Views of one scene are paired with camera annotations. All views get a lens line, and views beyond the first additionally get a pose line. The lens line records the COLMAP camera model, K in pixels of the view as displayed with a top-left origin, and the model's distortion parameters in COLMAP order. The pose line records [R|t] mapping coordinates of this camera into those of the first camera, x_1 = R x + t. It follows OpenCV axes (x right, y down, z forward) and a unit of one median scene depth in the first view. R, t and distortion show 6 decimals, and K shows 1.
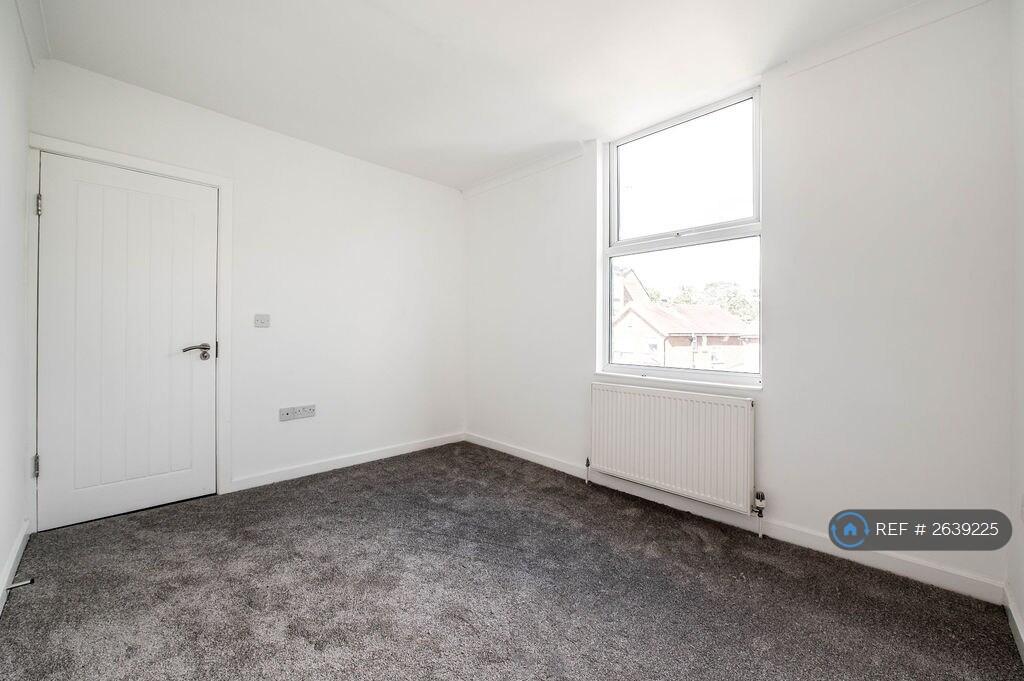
lens RADIAL K [[415.5, 0, 518.2], [0, 415.5, 330.4], [0, 0, 1]] dist [-0.000205, -0.000074]
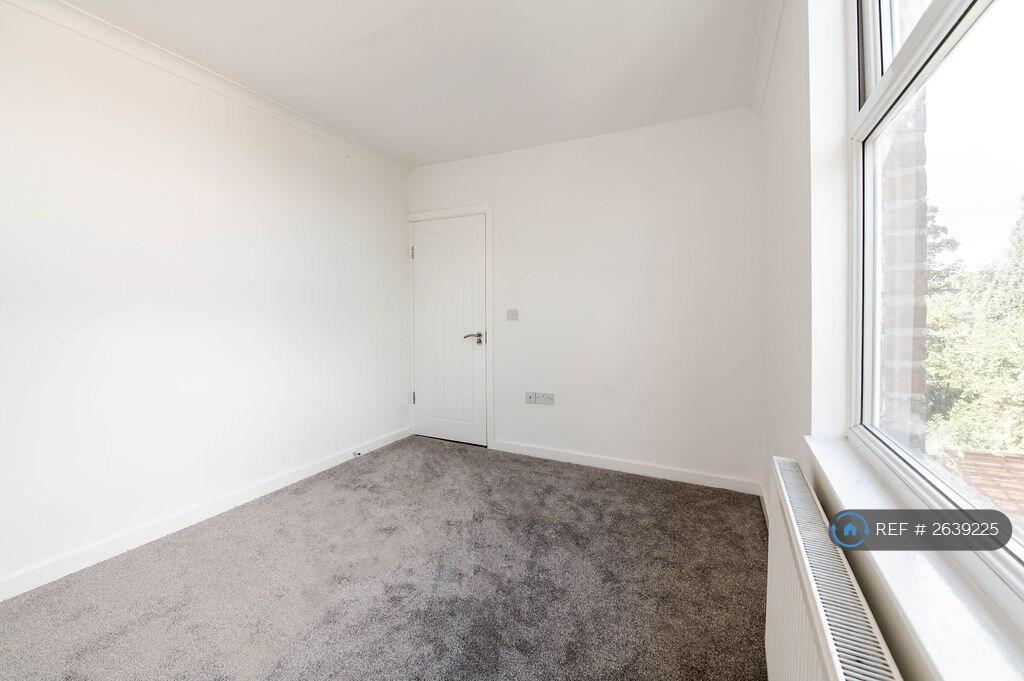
lens RADIAL K [[421.4, 0, 511.9], [0, 421.4, 316.6], [0, 0, 1]] dist [0.000311, -0.000009]
pose [[0.309784, 0.005433, -0.950792, 0.562602], [0.006159, 0.999951, 0.007721, -0.028920], [0.950787, -0.008248, 0.309735, 0.663629]]
